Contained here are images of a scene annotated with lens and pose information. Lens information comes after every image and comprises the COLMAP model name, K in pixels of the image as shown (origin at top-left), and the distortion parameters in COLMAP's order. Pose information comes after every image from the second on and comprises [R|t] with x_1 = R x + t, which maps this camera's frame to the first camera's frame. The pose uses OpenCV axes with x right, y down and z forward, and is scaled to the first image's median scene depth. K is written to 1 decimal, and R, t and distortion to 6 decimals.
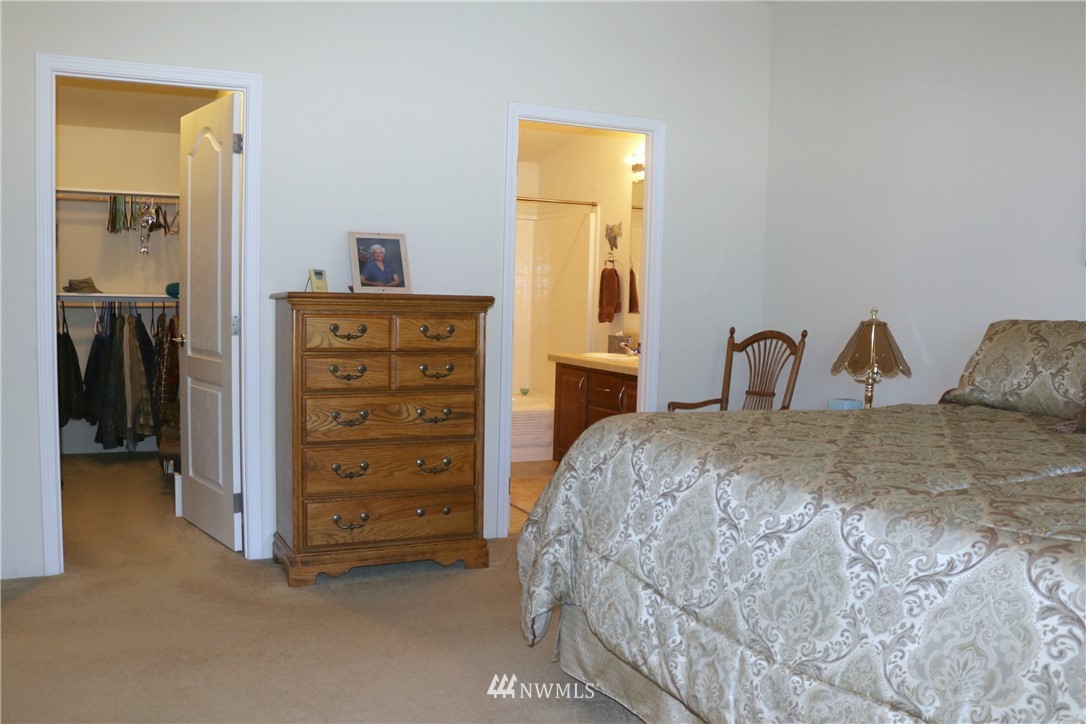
lens RADIAL K [[893.5, 0, 532.8], [0, 893.5, 362.5], [0, 0, 1]] dist [-0.162791, 0.119592]
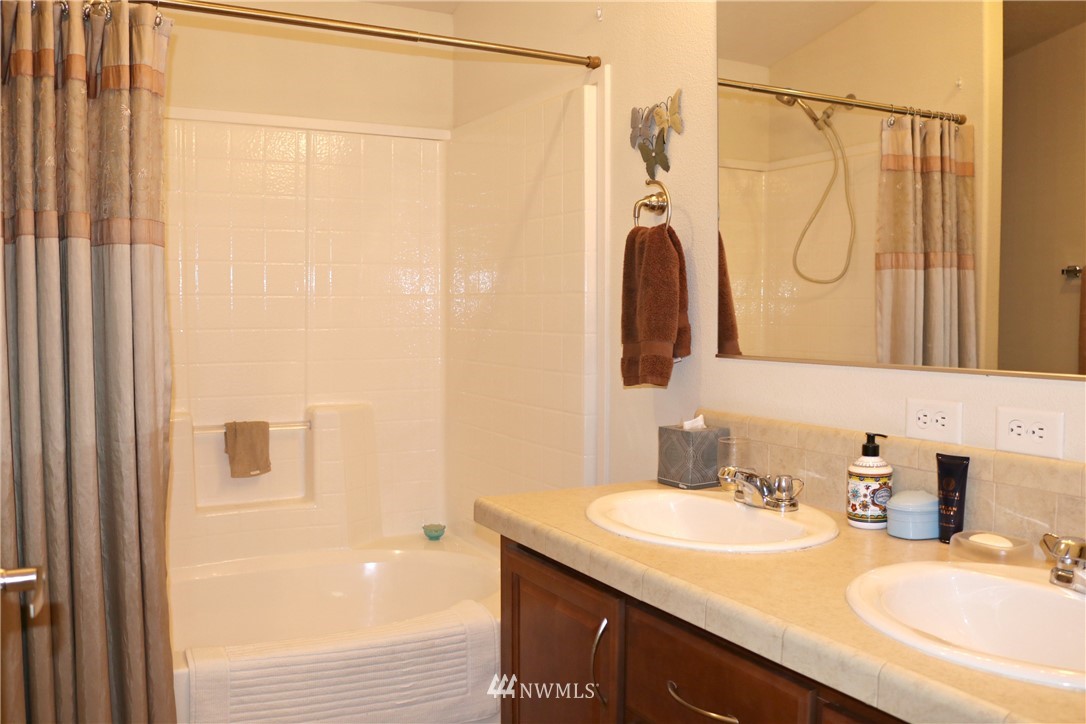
lens RADIAL K [[893.5, 0, 532.8], [0, 893.5, 362.5], [0, 0, 1]] dist [-0.162791, 0.119592]
pose [[0.998012, -0.030642, 0.055080, 0.020716], [0.031601, 0.999362, -0.016621, -0.049182], [-0.054536, 0.018329, 0.998344, 0.660609]]
